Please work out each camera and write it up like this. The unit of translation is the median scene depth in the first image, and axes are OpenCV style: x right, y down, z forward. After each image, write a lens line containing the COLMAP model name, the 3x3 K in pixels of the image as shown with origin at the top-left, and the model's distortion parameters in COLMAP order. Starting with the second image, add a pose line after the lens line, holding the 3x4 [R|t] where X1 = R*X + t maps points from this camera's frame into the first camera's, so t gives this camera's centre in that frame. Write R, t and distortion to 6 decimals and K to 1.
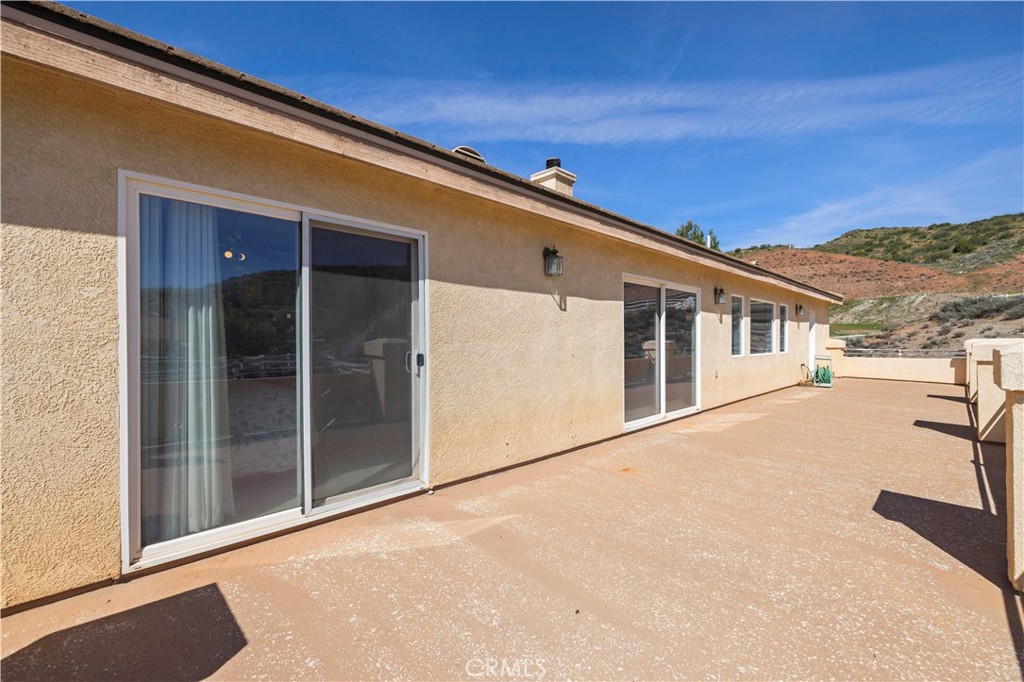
lens RADIAL K [[433.1, 0, 511.9], [0, 433.1, 342.7], [0, 0, 1]] dist [-0.000718, 0.000531]
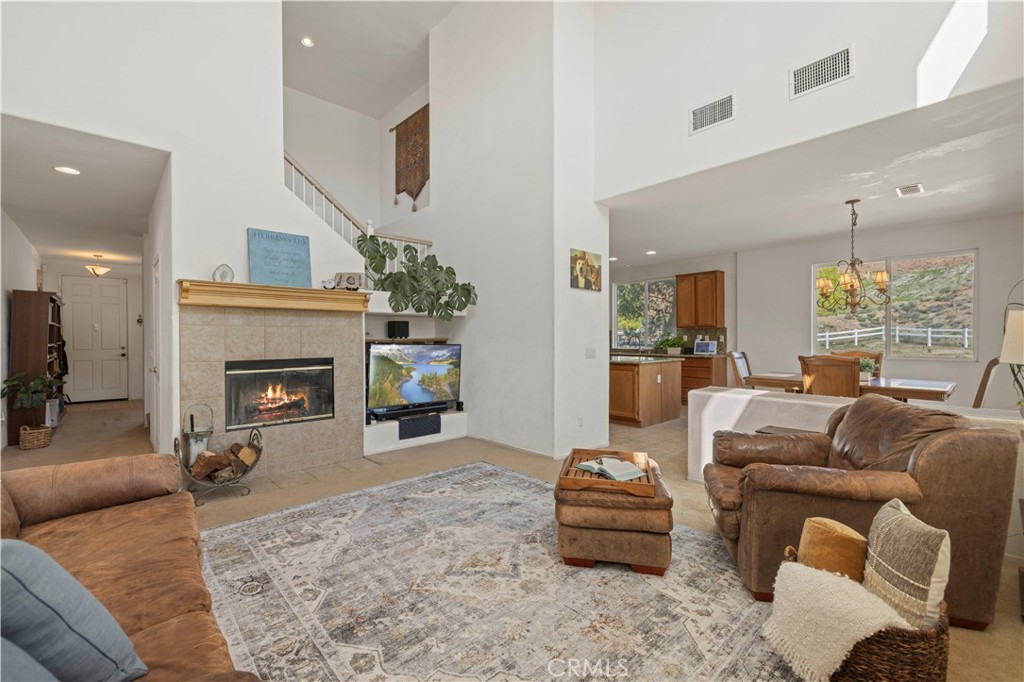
lens RADIAL K [[433.1, 0, 509.9], [0, 433.1, 341.6], [0, 0, 1]] dist [-0.000718, 0.000531]
pose [[0.999589, -0.003349, -0.028480, 0.085030], [0.003386, 0.999993, 0.001259, 0.062716], [0.028475, -0.001355, 0.999594, 0.188034]]
